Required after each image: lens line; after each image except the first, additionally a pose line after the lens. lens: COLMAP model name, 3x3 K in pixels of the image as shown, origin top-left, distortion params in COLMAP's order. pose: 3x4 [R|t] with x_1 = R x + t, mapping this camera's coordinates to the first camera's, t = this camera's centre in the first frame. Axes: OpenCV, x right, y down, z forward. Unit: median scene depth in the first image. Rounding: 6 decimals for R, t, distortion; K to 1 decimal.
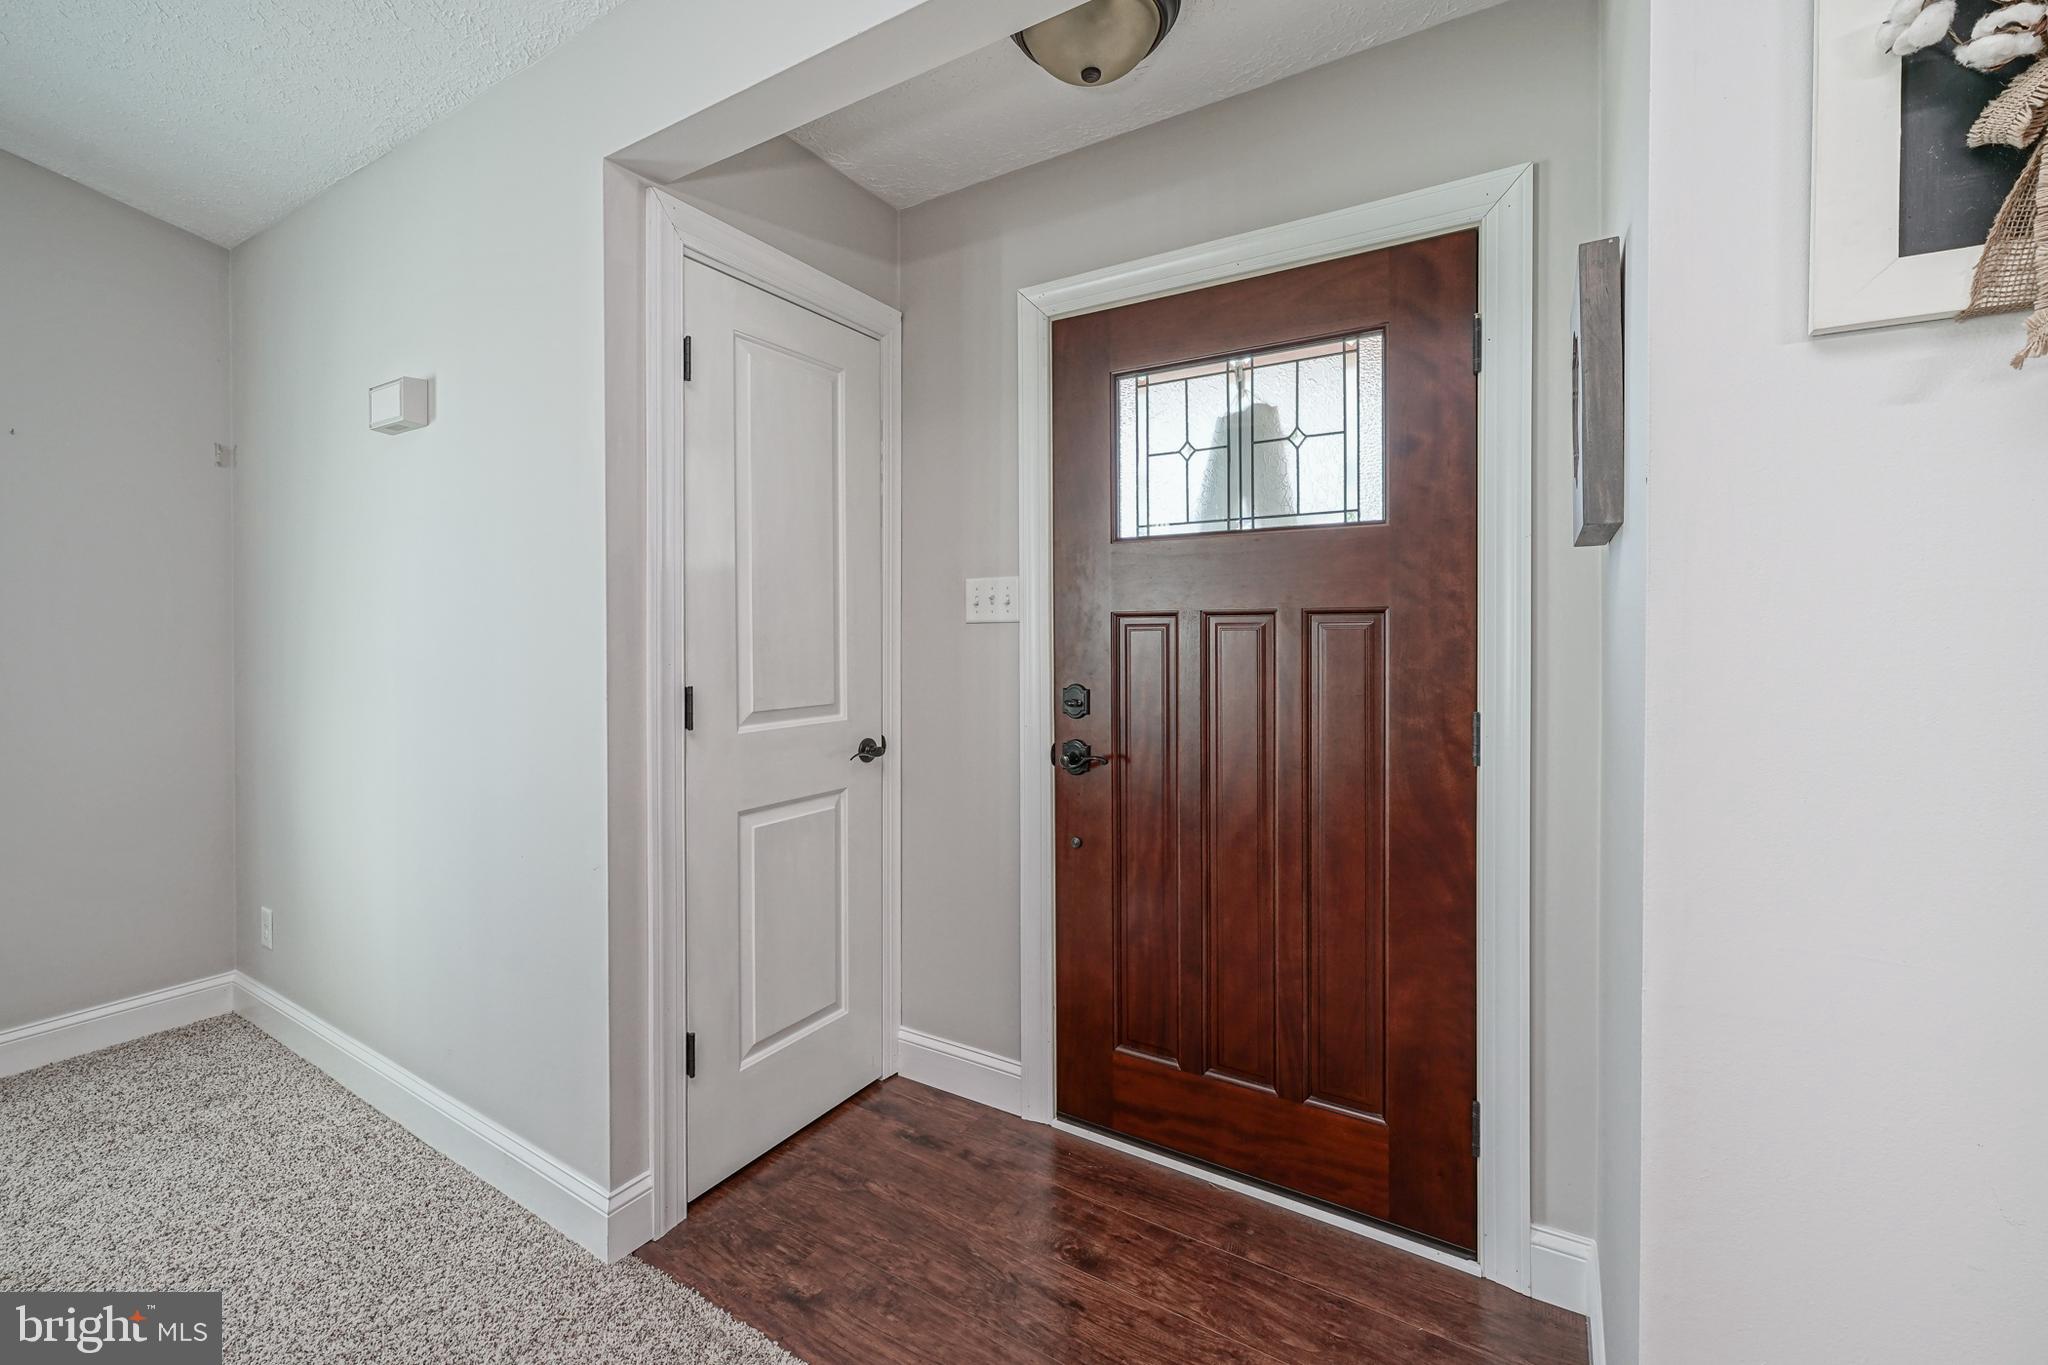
lens RADIAL K [[812.8, 0, 1021.7], [0, 812.8, 631.7], [0, 0, 1]] dist [0.000370, 0.000029]
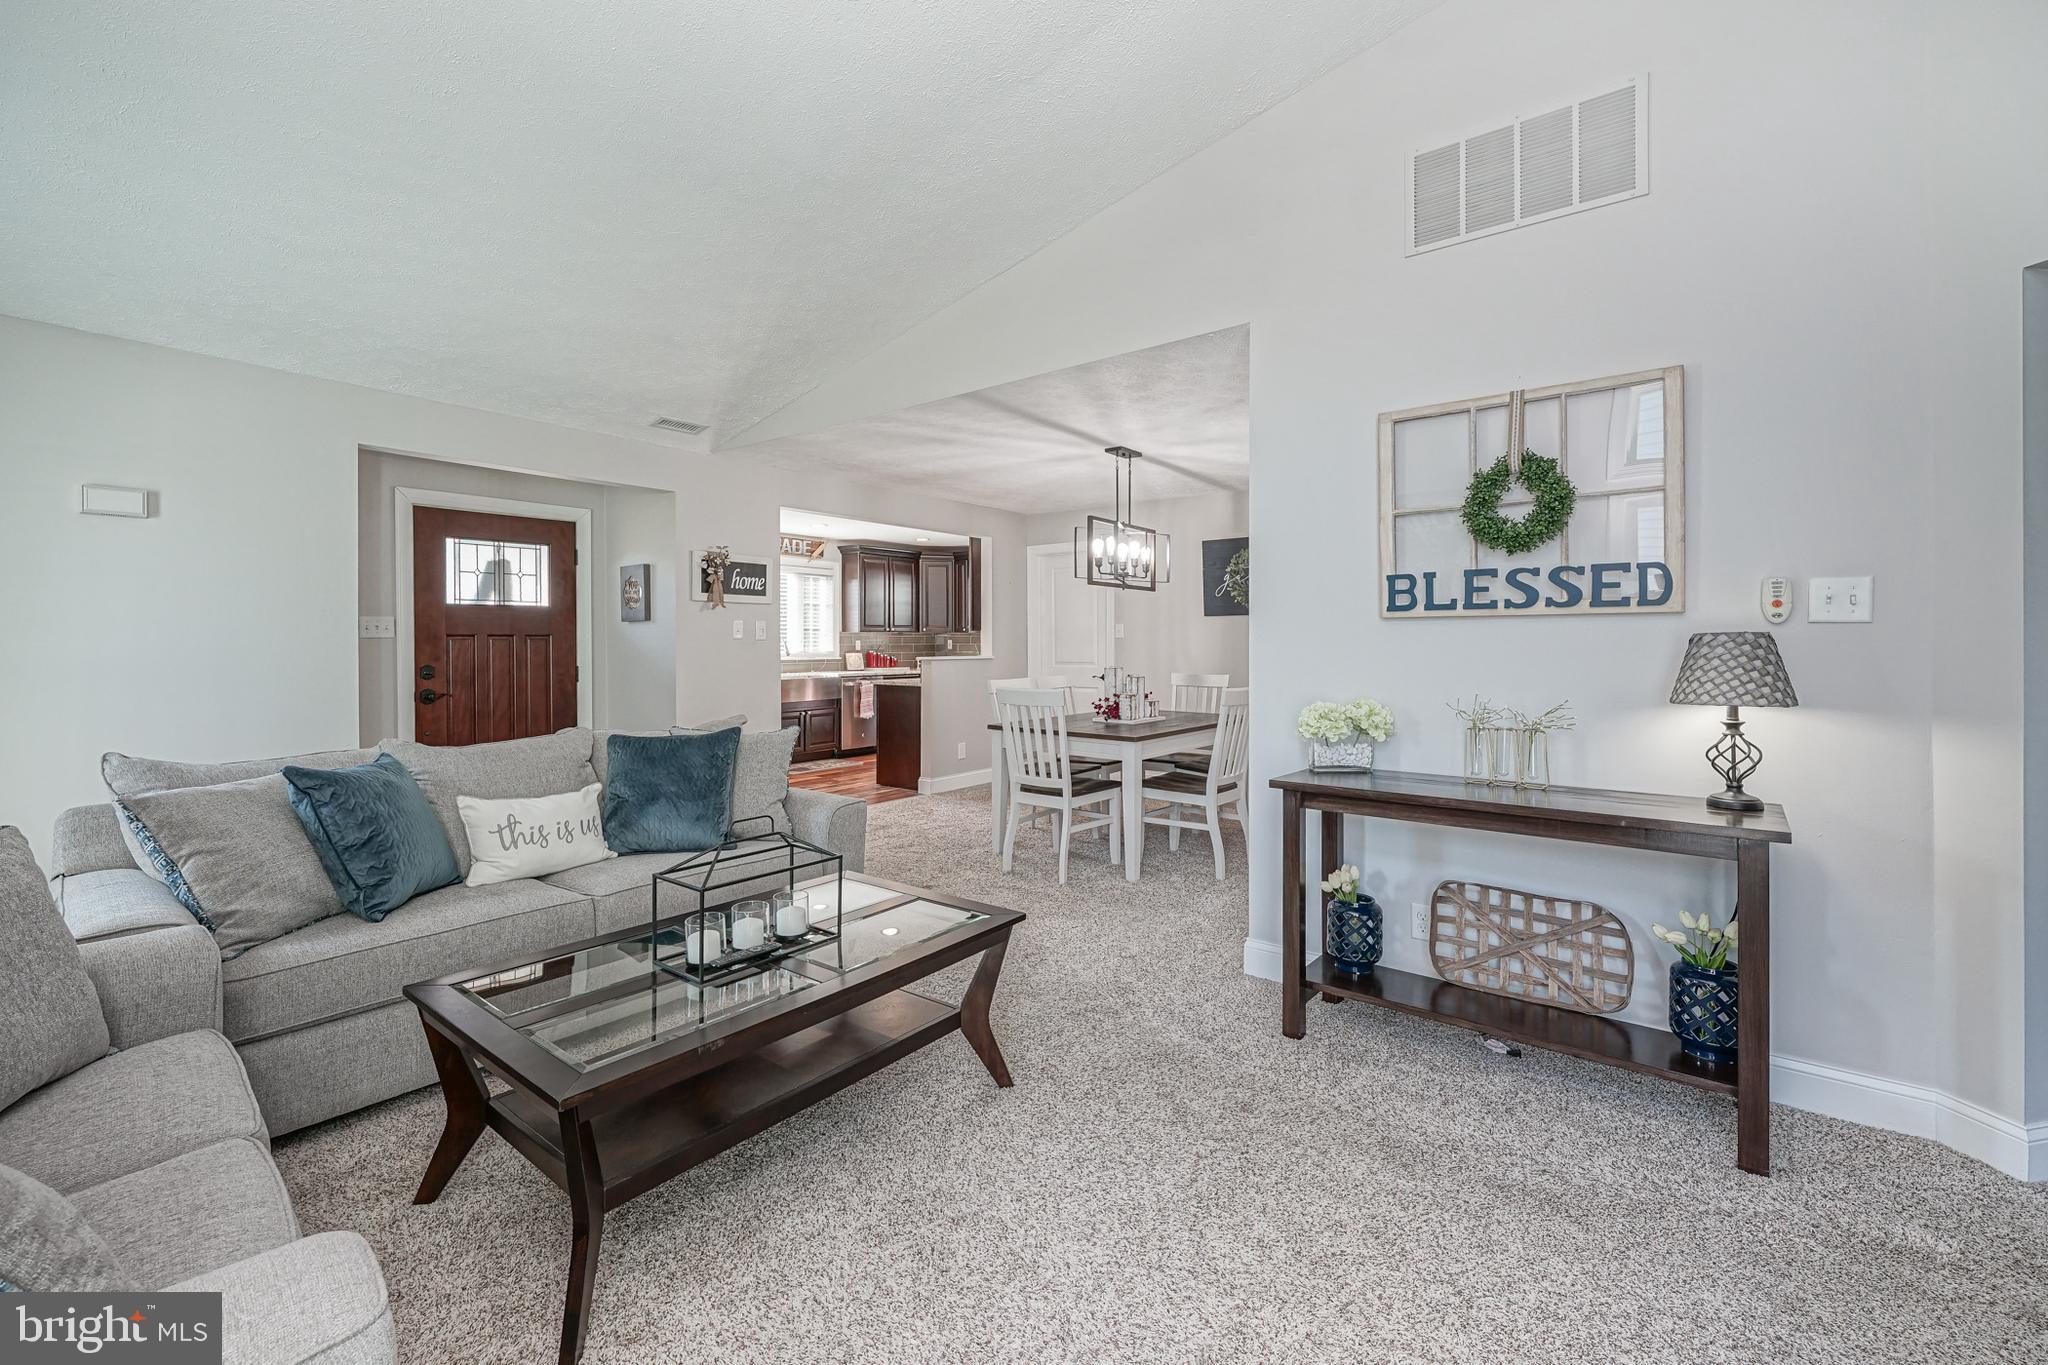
lens RADIAL K [[849.2, 0, 1016.4], [0, 849.2, 642.8], [0, 0, 1]] dist [-0.000245, -0.000066]
pose [[0.087046, 0.004046, 0.996196, -2.334533], [0.011954, 0.999916, -0.005106, 0.035936], [-0.996133, 0.012353, 0.086990, -0.937739]]
